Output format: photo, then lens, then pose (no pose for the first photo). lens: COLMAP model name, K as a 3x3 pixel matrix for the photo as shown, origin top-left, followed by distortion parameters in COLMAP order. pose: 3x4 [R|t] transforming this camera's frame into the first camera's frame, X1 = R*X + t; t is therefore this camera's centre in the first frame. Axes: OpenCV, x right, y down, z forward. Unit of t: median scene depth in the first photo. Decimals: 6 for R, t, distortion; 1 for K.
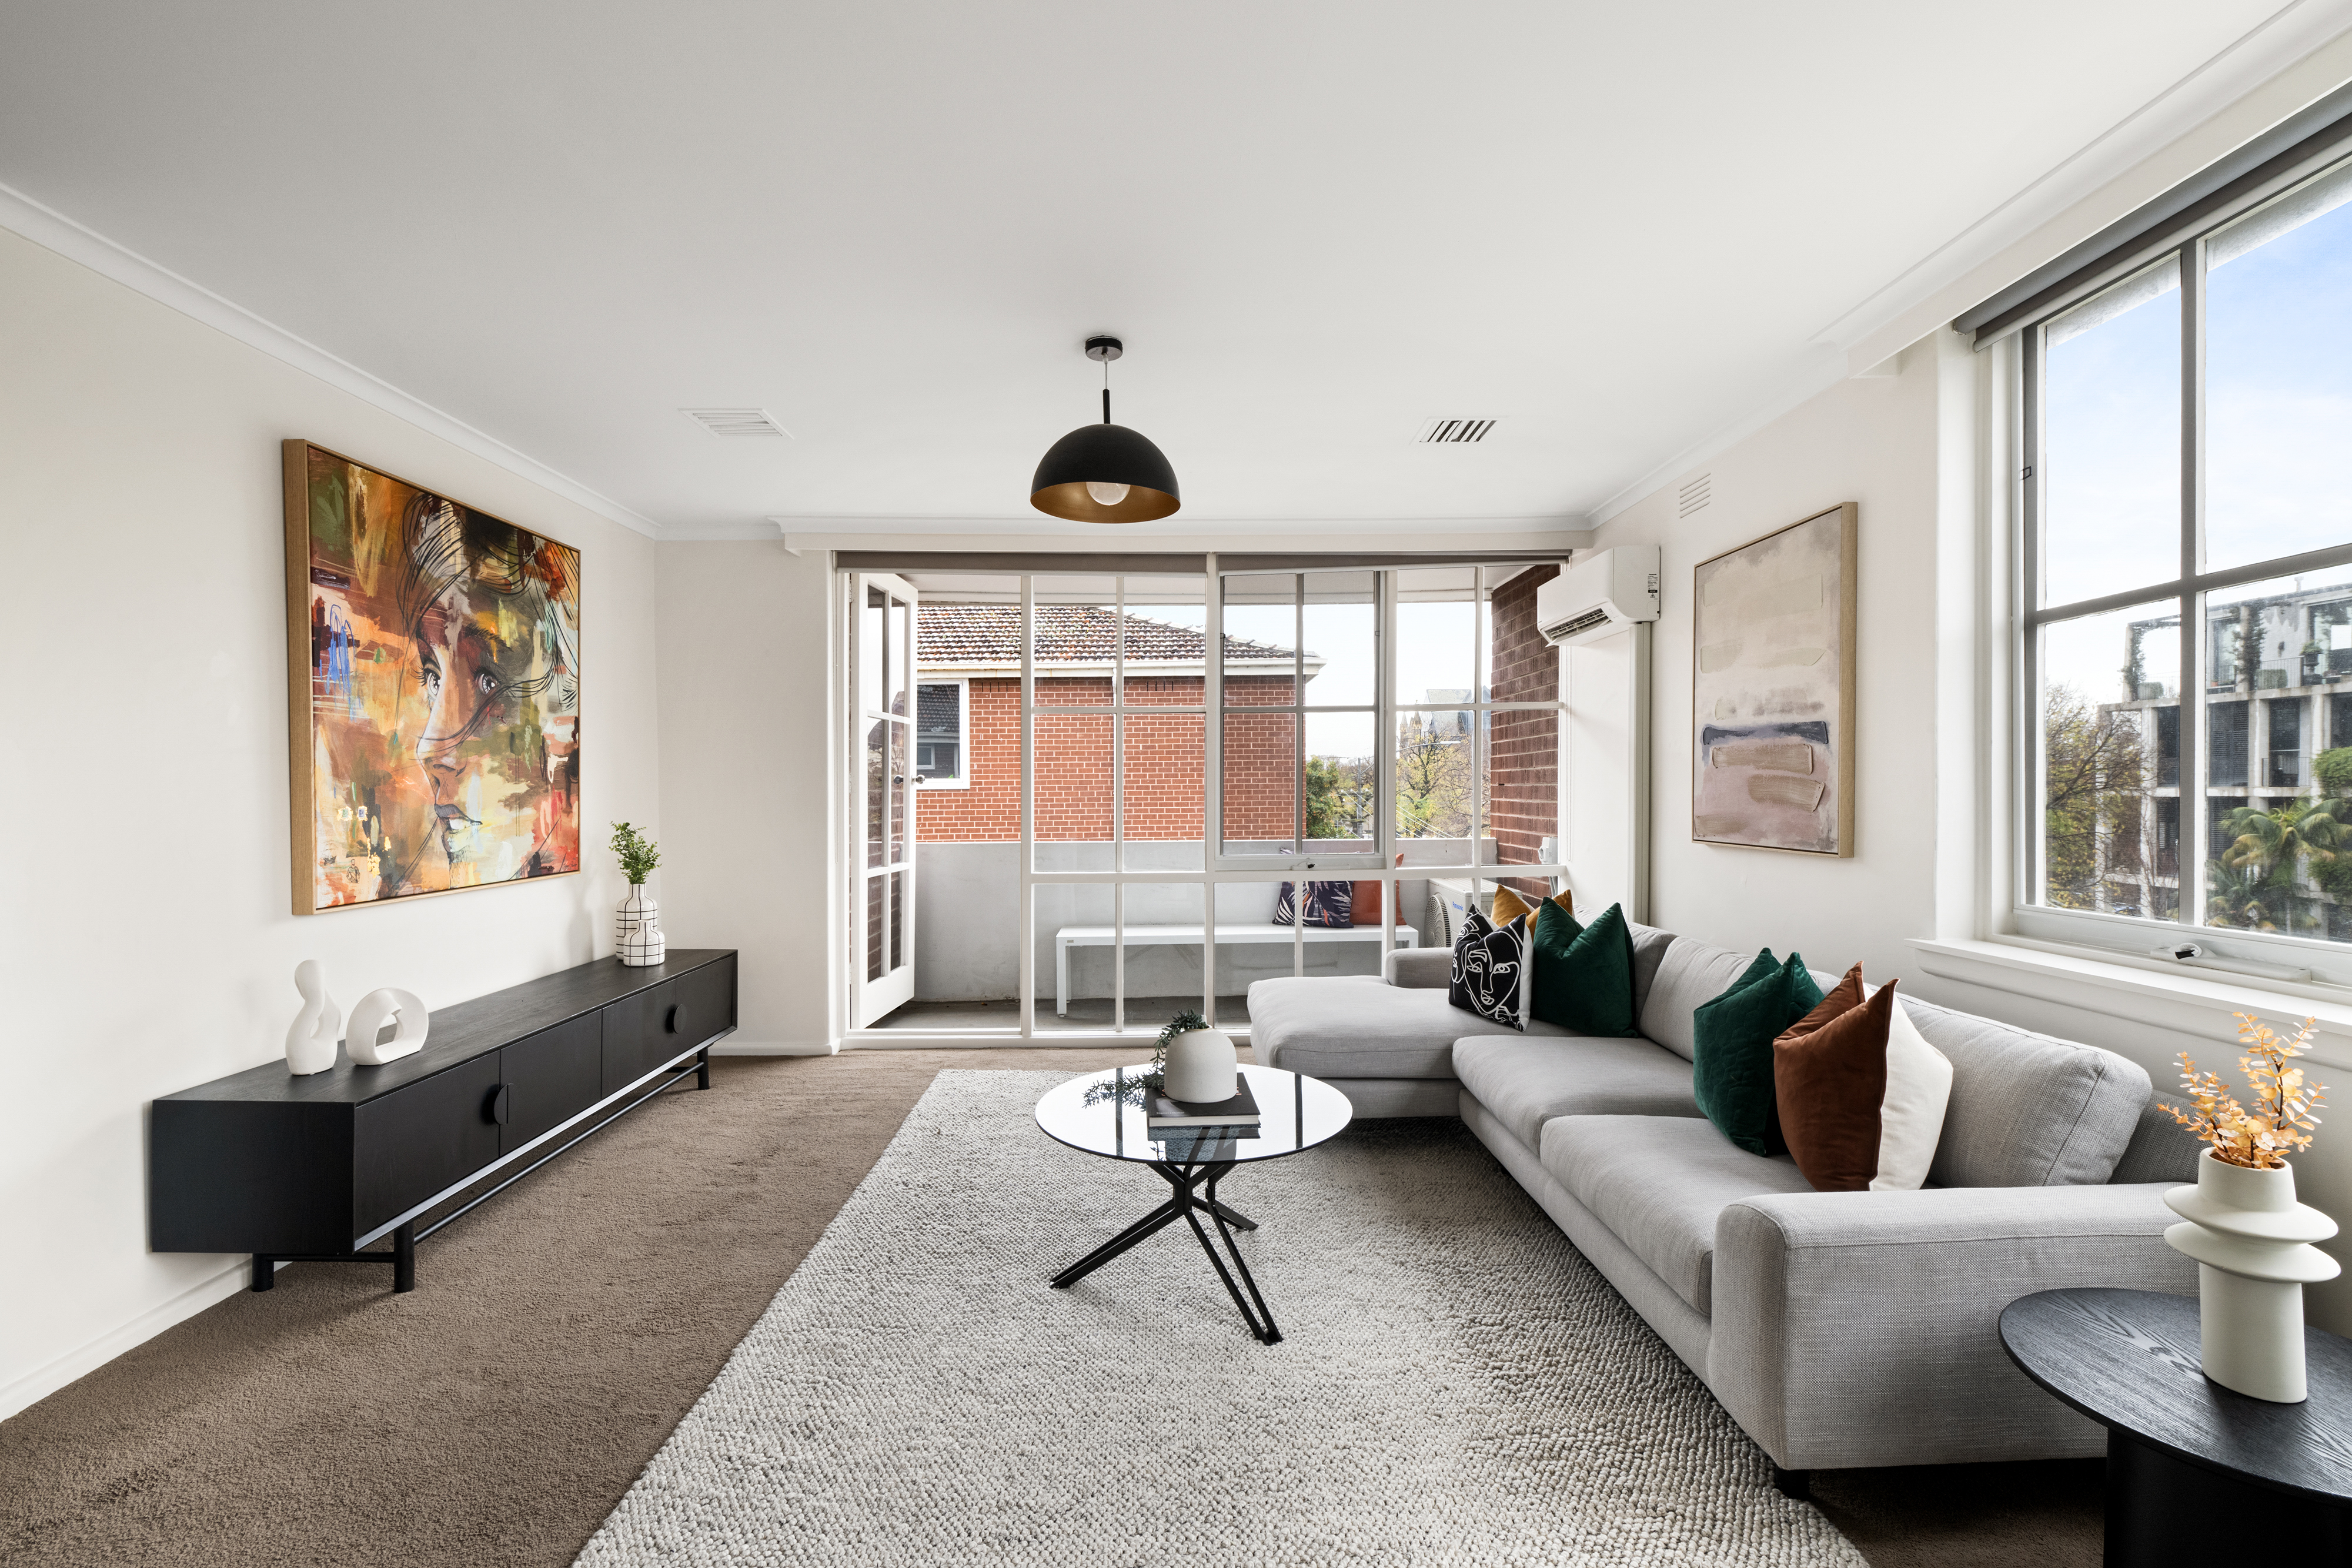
lens RADIAL K [[984.9, 0, 1196.2], [0, 984.9, 786.3], [0, 0, 1]] dist [-0.002852, -0.000328]
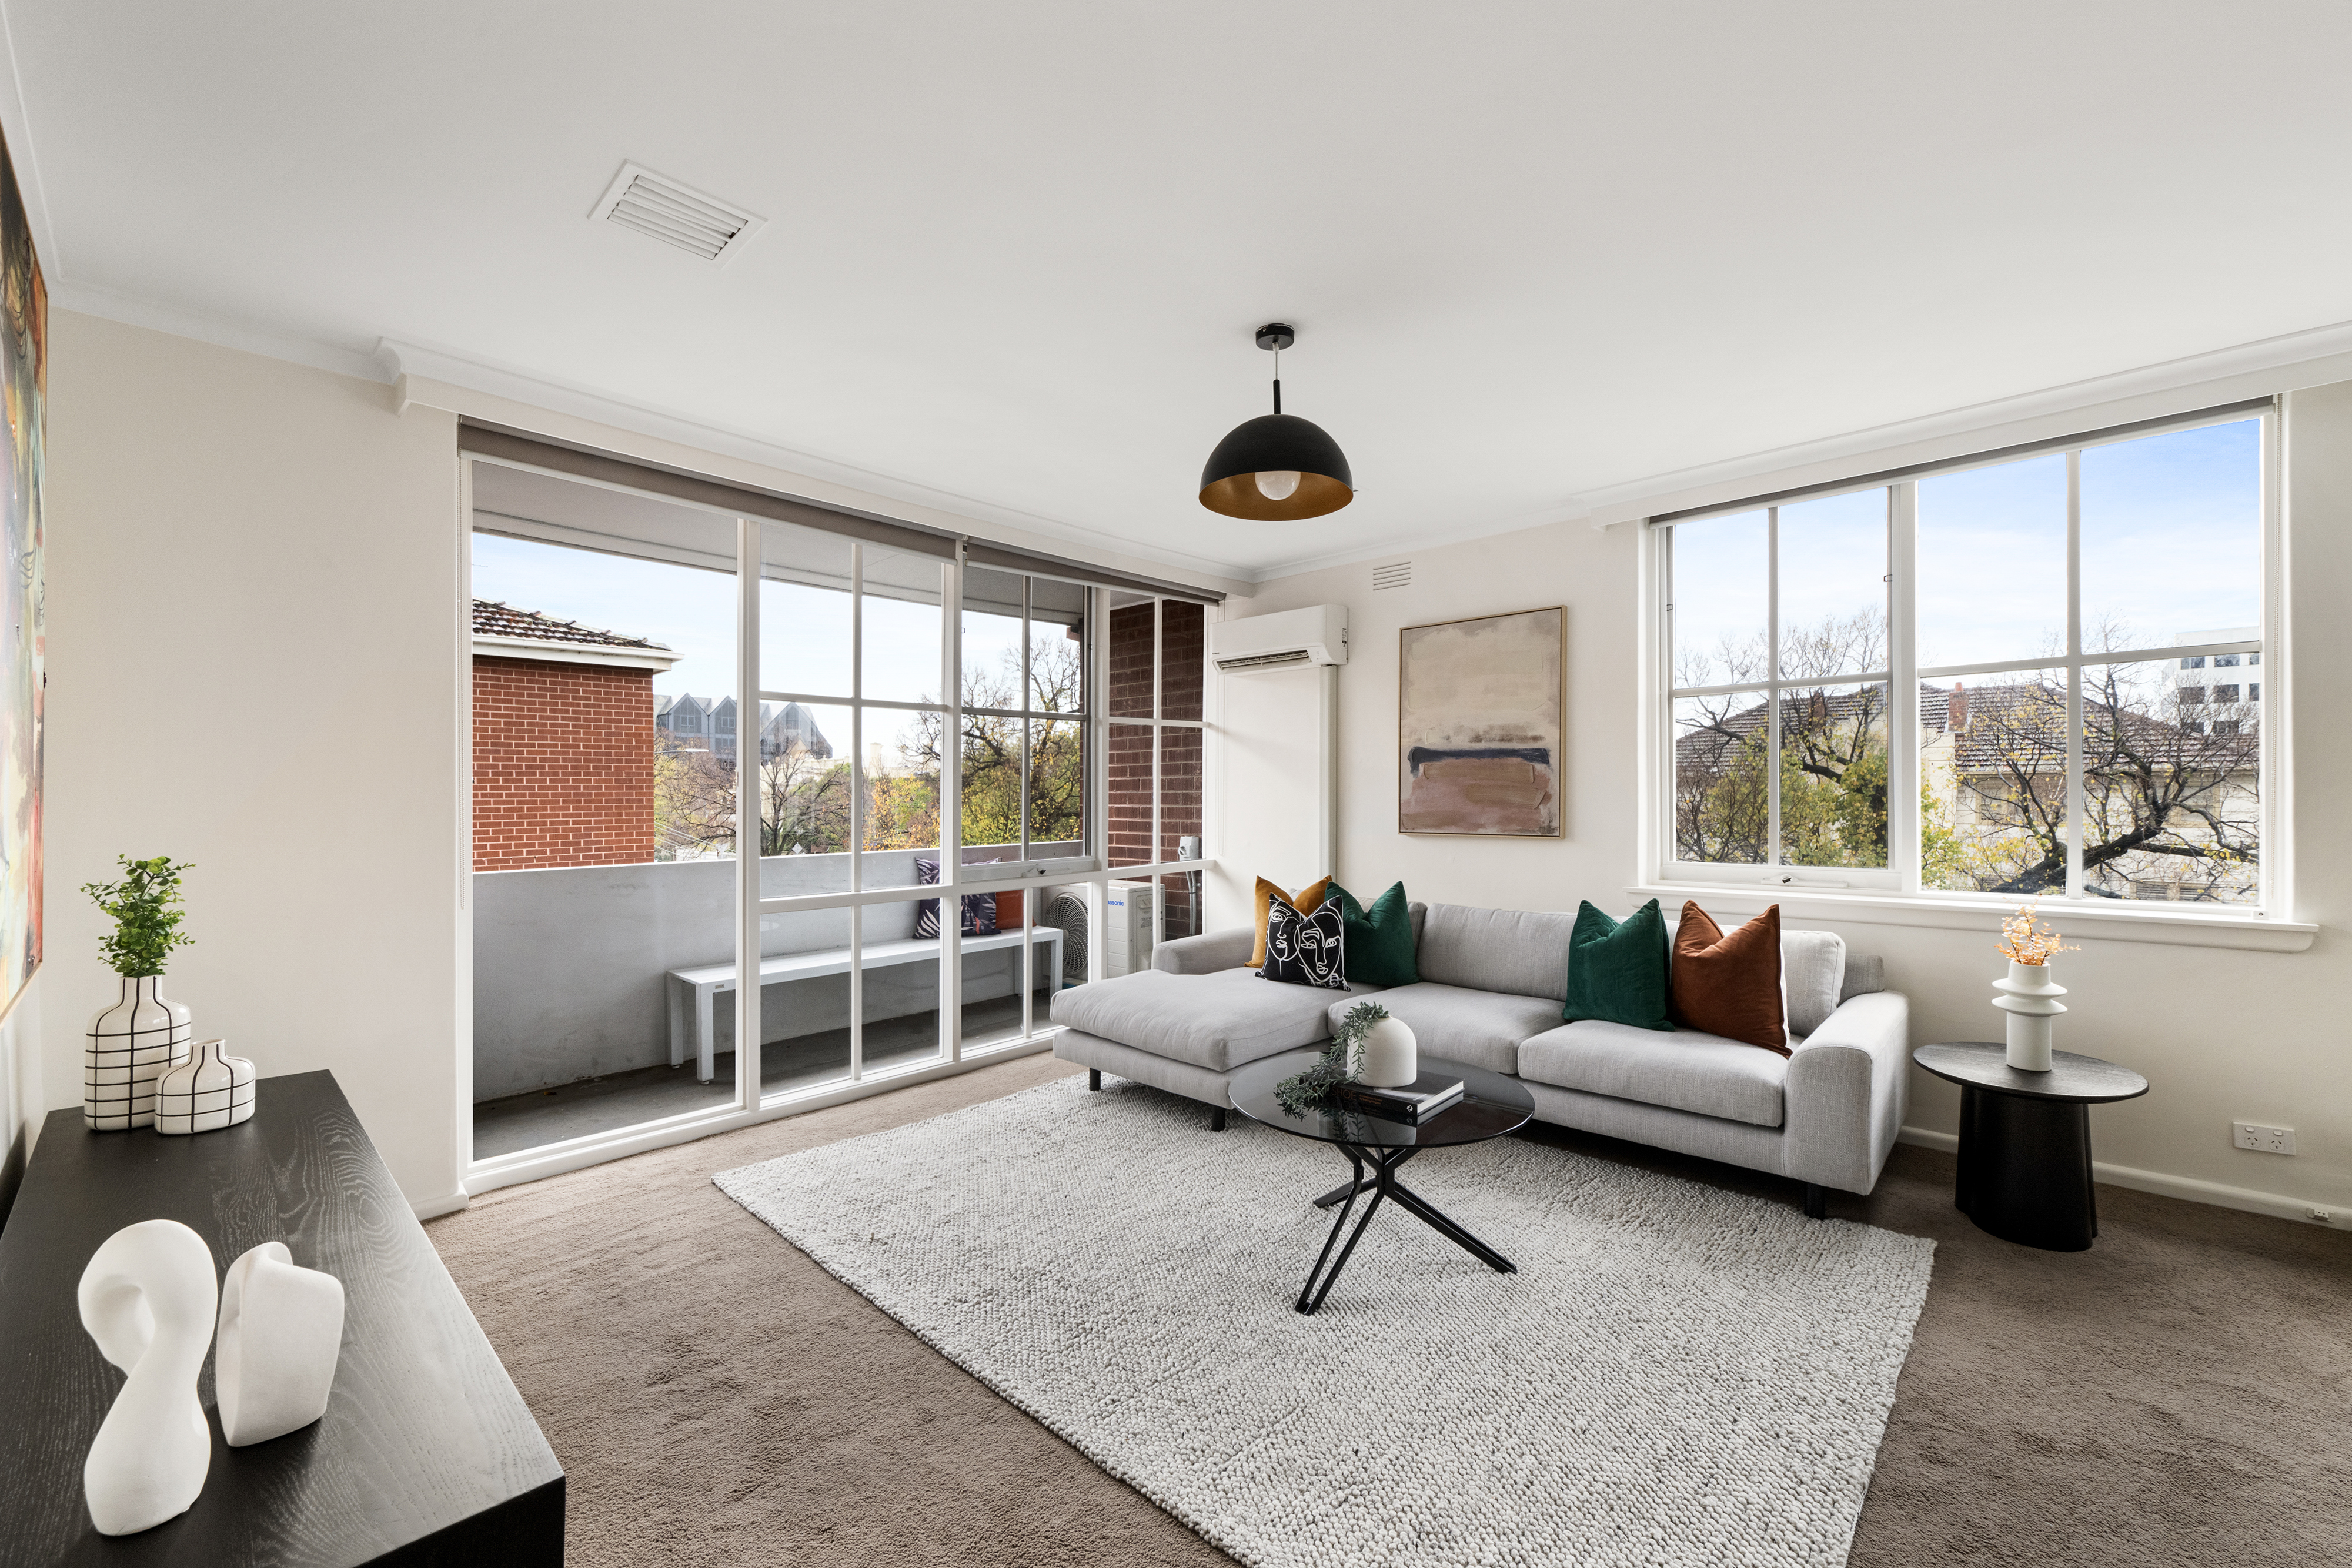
lens RADIAL K [[928.2, 0, 1192.5], [0, 928.2, 795.6], [0, 0, 1]] dist [0.001960, -0.000172]
pose [[0.706078, 0.001281, 0.708133, -0.441183], [-0.000754, 0.999999, -0.001056, 0.004406], [-0.708133, 0.000212, 0.706079, 0.227356]]
